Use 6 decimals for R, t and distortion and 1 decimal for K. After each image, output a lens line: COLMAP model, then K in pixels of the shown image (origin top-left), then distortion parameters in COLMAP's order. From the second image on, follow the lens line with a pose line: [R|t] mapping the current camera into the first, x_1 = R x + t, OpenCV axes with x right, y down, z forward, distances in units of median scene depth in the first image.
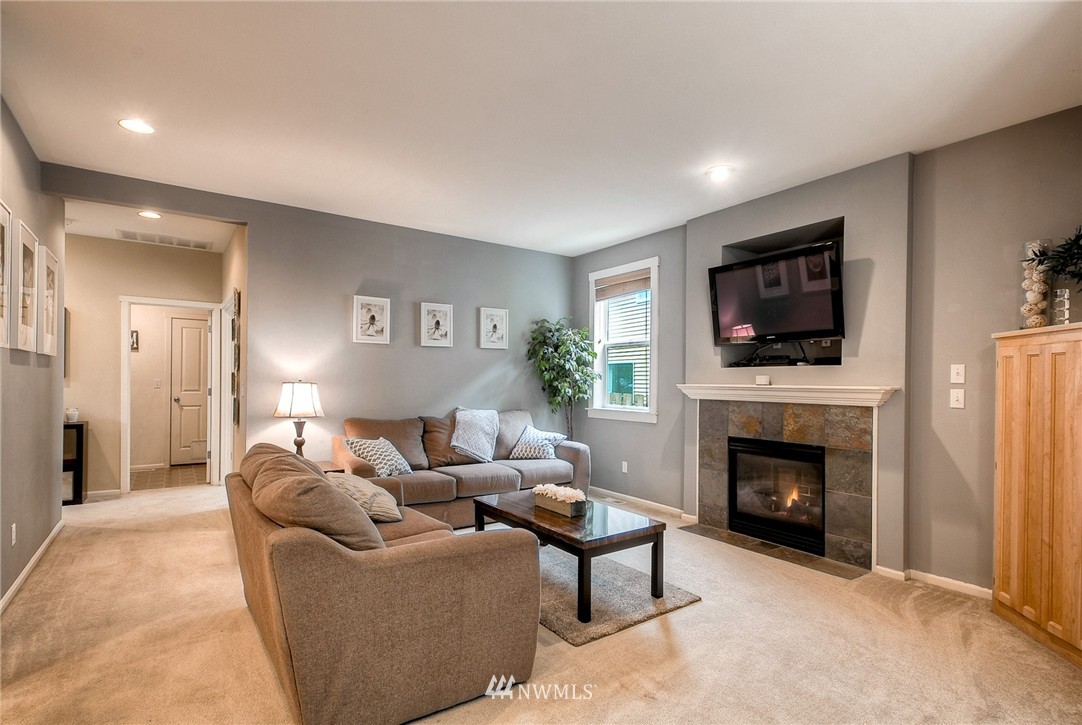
lens RADIAL K [[527.1, 0, 540.6], [0, 527.1, 381.2], [0, 0, 1]] dist [0.017120, -0.003519]
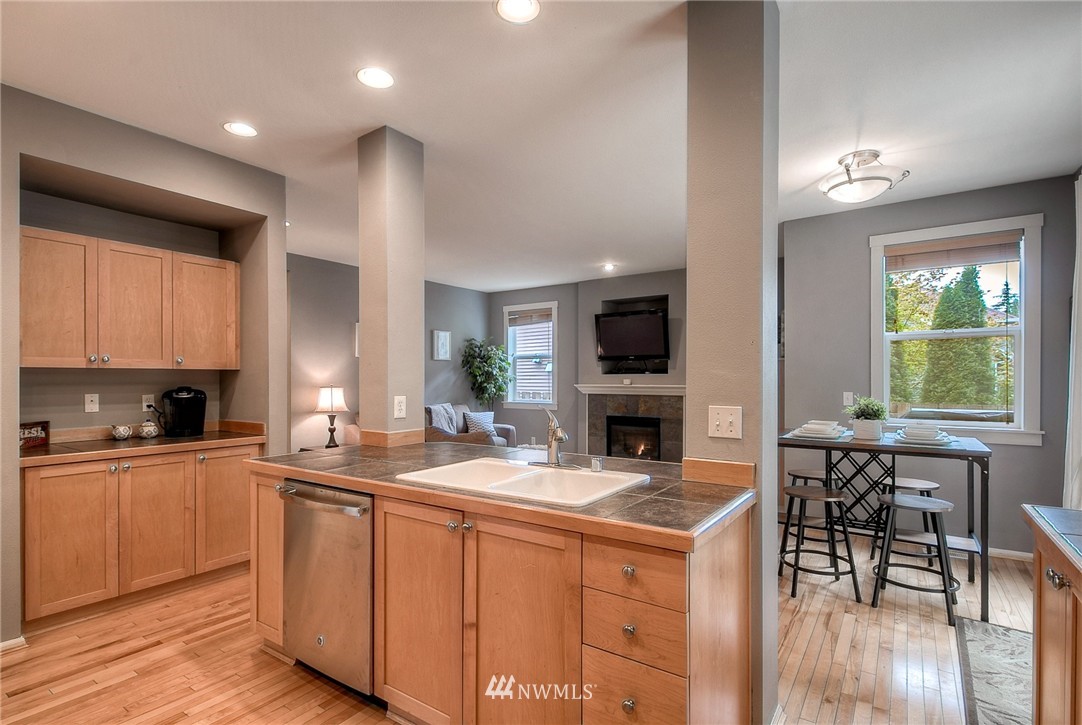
lens RADIAL K [[527.1, 0, 537.6], [0, 527.1, 383.8], [0, 0, 1]] dist [0.017120, -0.003519]
pose [[0.944171, -0.012064, 0.329235, -0.338351], [0.008410, 0.999886, 0.012518, -0.016269], [-0.329349, -0.009050, 0.944165, -0.427692]]
